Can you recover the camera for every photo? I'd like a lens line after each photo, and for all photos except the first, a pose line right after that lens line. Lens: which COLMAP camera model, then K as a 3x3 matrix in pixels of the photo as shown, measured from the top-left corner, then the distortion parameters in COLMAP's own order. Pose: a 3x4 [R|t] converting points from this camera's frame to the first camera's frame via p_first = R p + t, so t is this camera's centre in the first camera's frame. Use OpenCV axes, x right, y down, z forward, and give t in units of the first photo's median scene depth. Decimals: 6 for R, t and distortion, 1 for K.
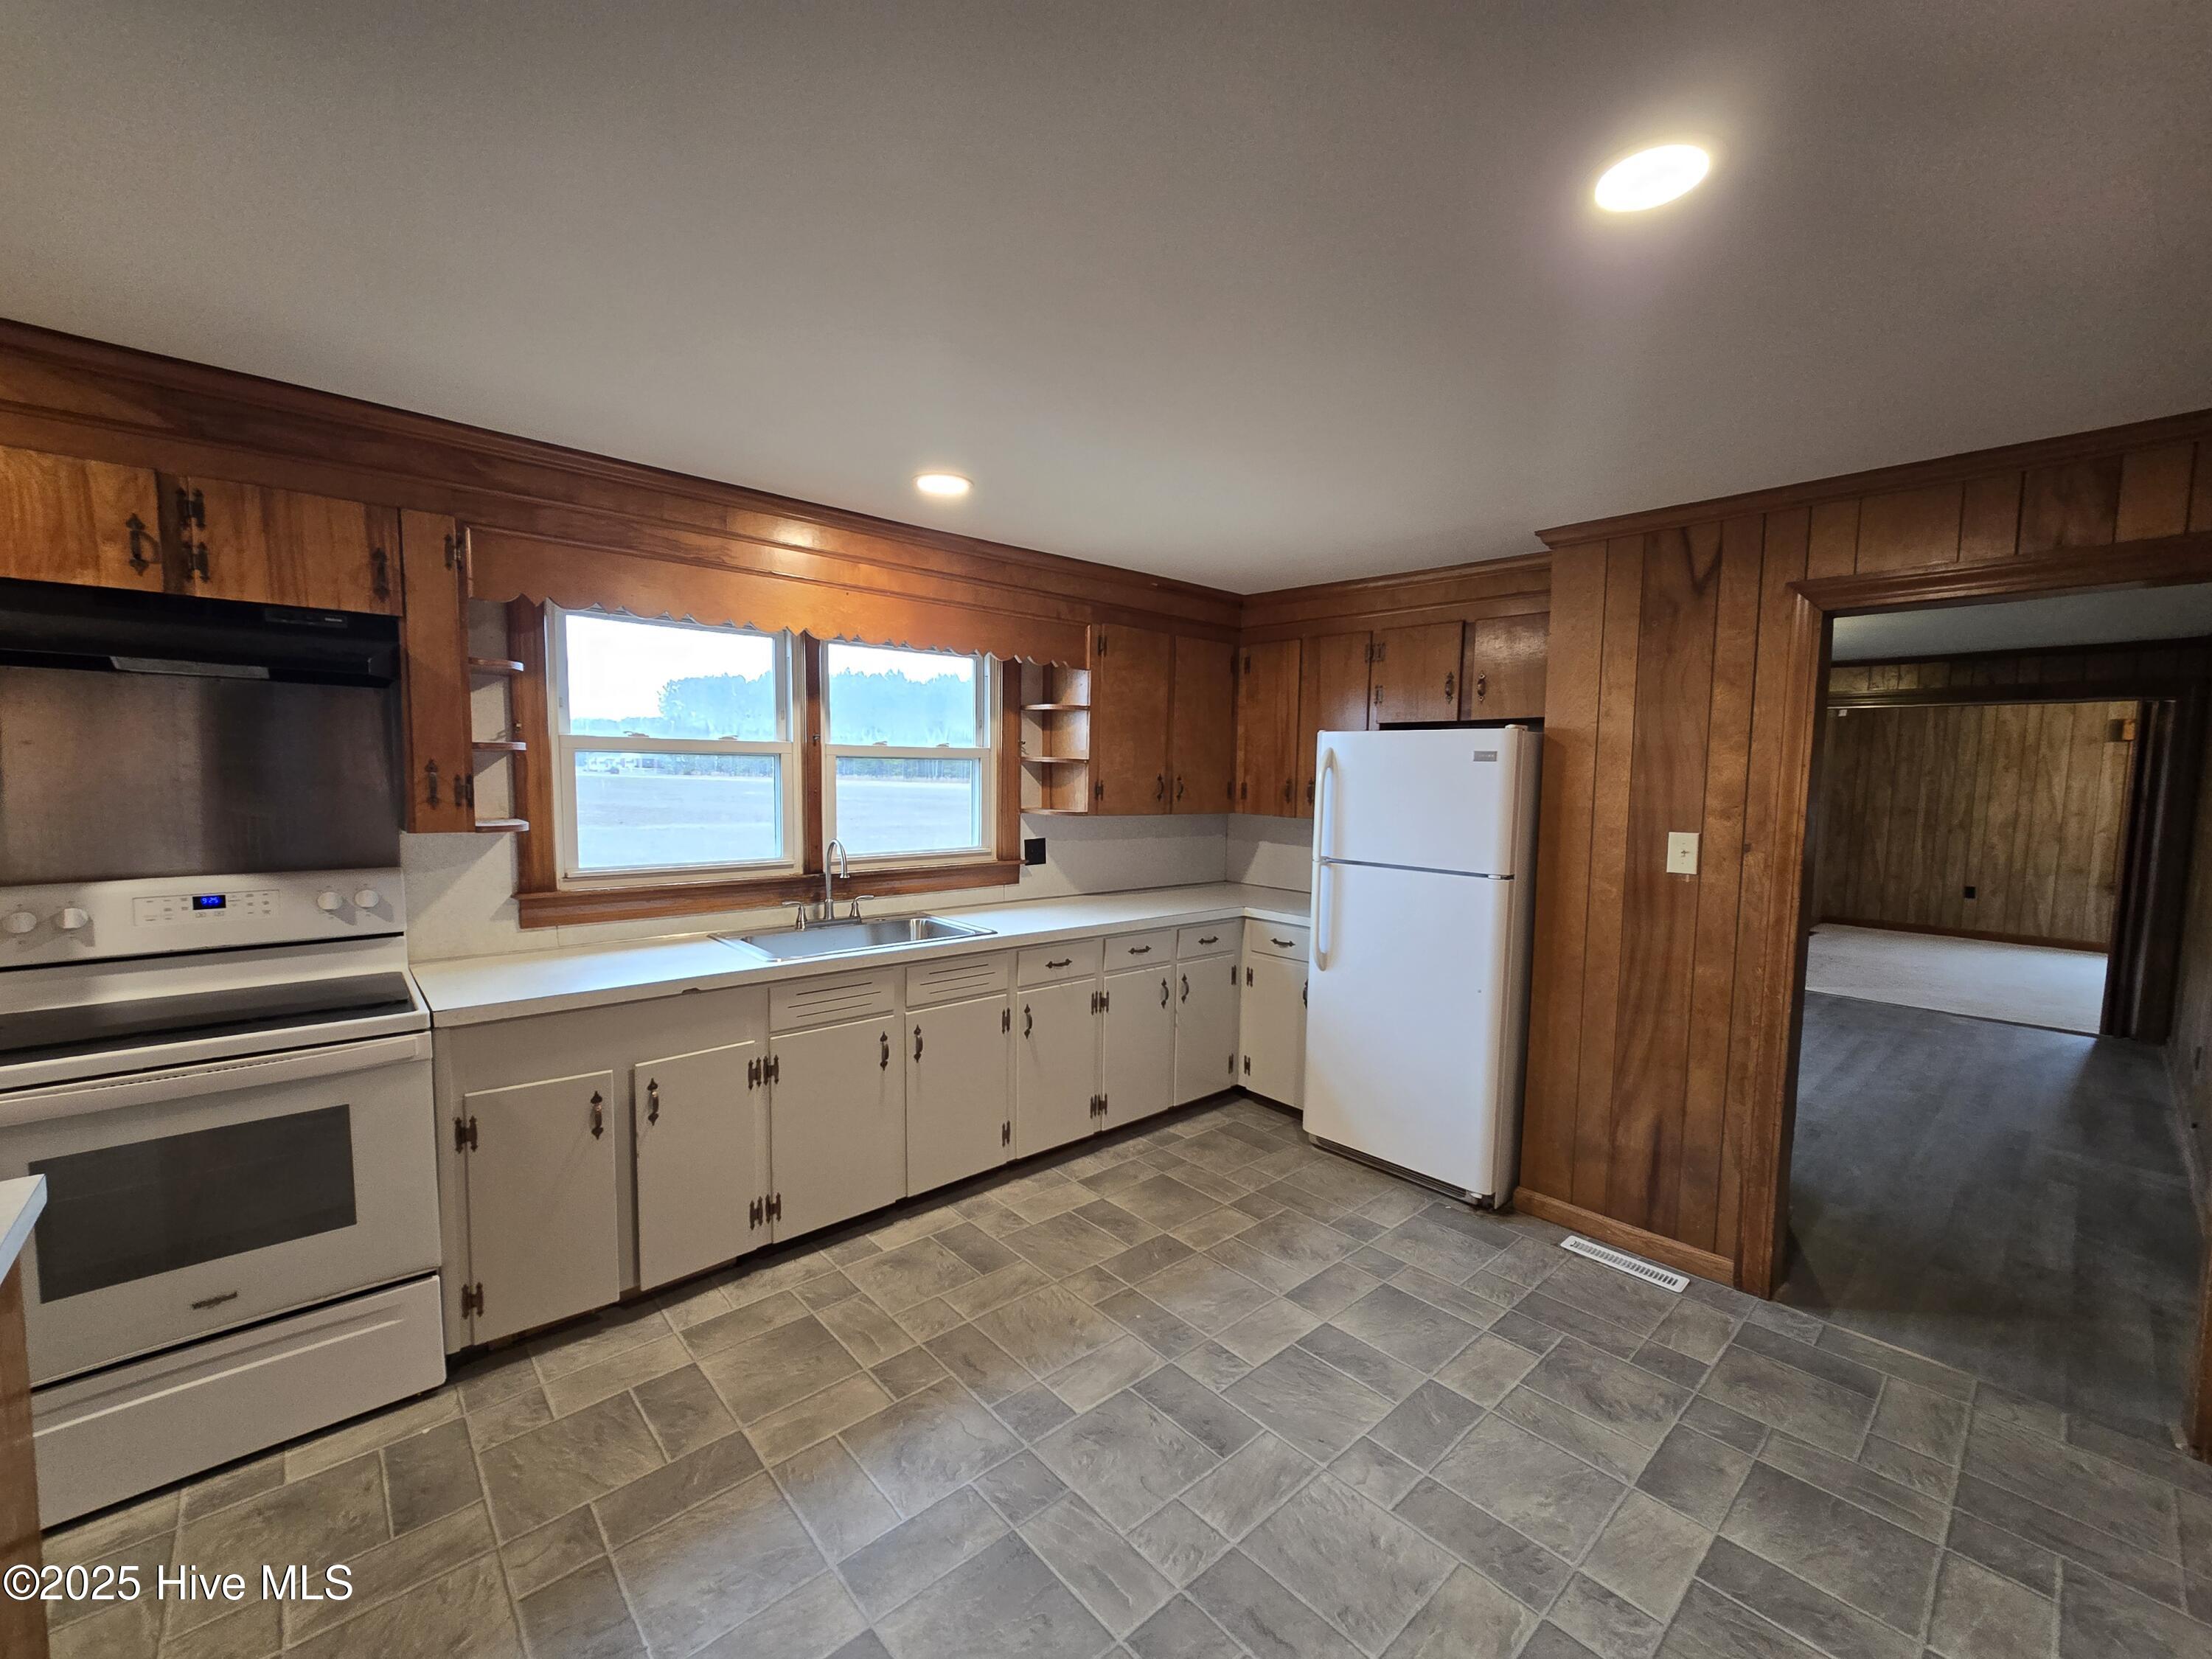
lens RADIAL K [[886.5, 0, 1106.0], [0, 886.5, 829.5], [0, 0, 1]] dist [0.002964, 0.000266]
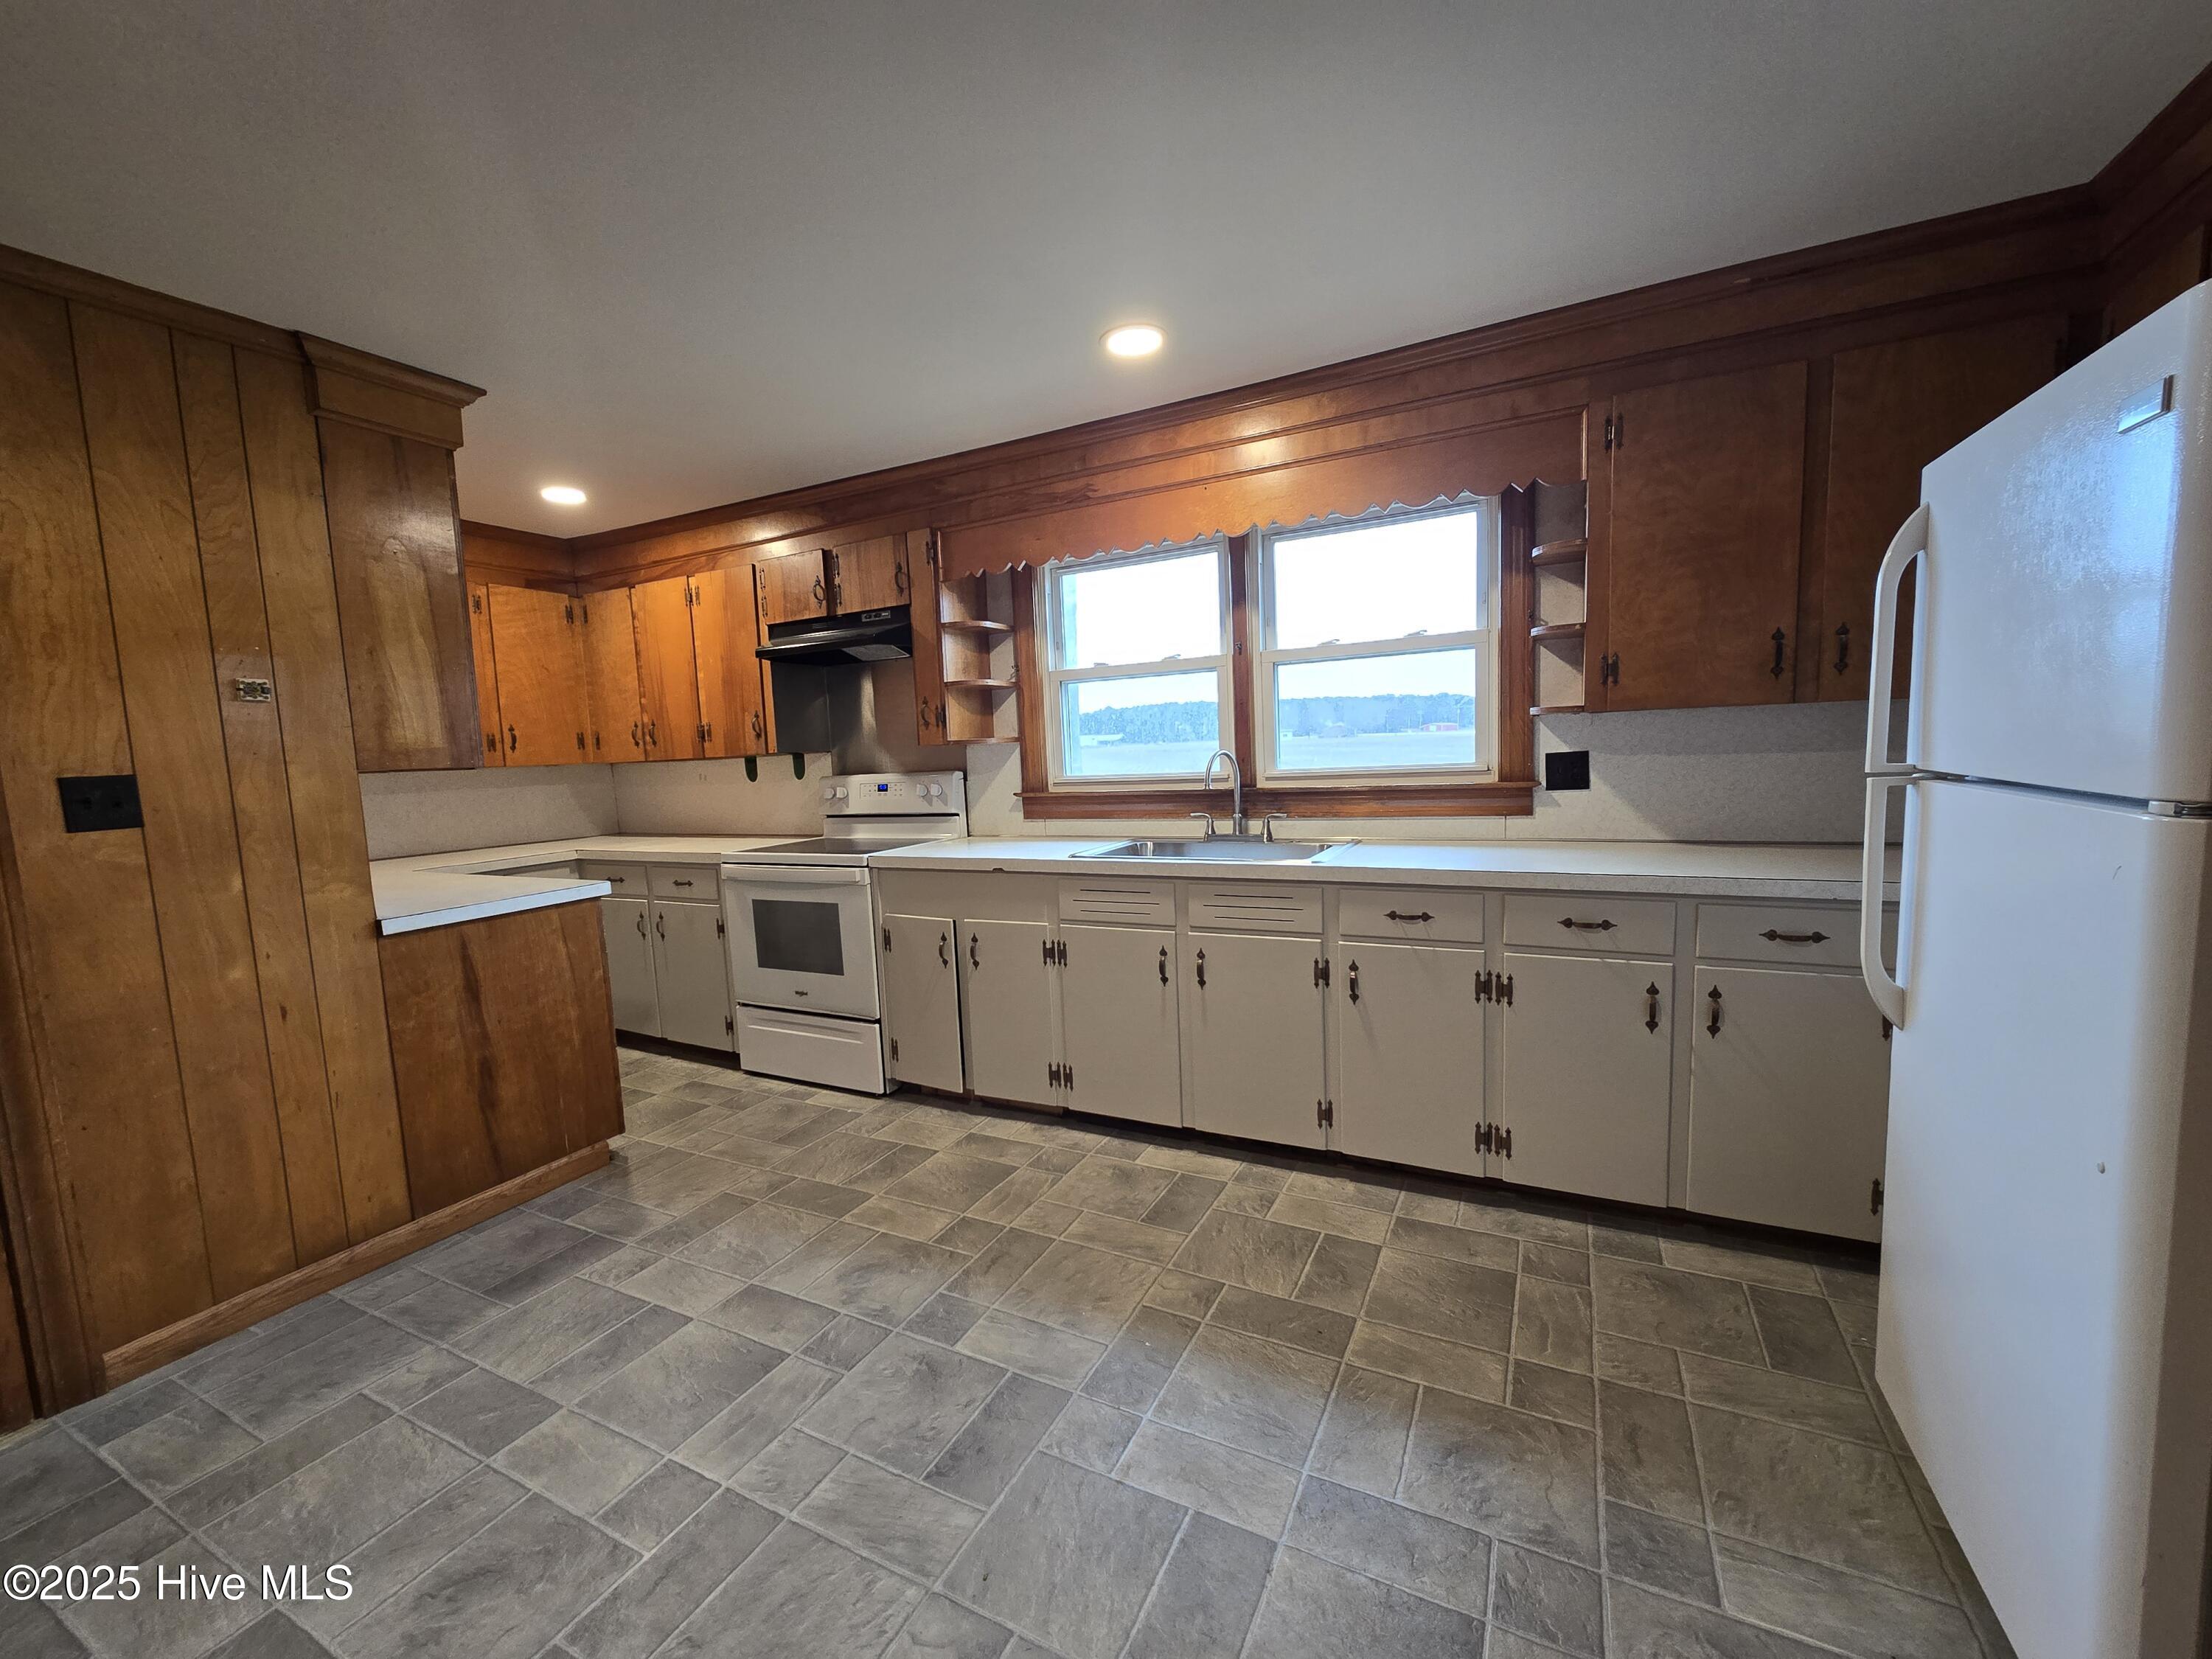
lens RADIAL K [[899.9, 0, 1106.0], [0, 899.9, 829.5], [0, 0, 1]] dist [-0.000589, 0.000230]
pose [[0.358520, 0.052334, -0.932054, 0.649587], [-0.007424, 0.998556, 0.053213, 0.052584], [0.933493, -0.012158, 0.358391, 0.613244]]
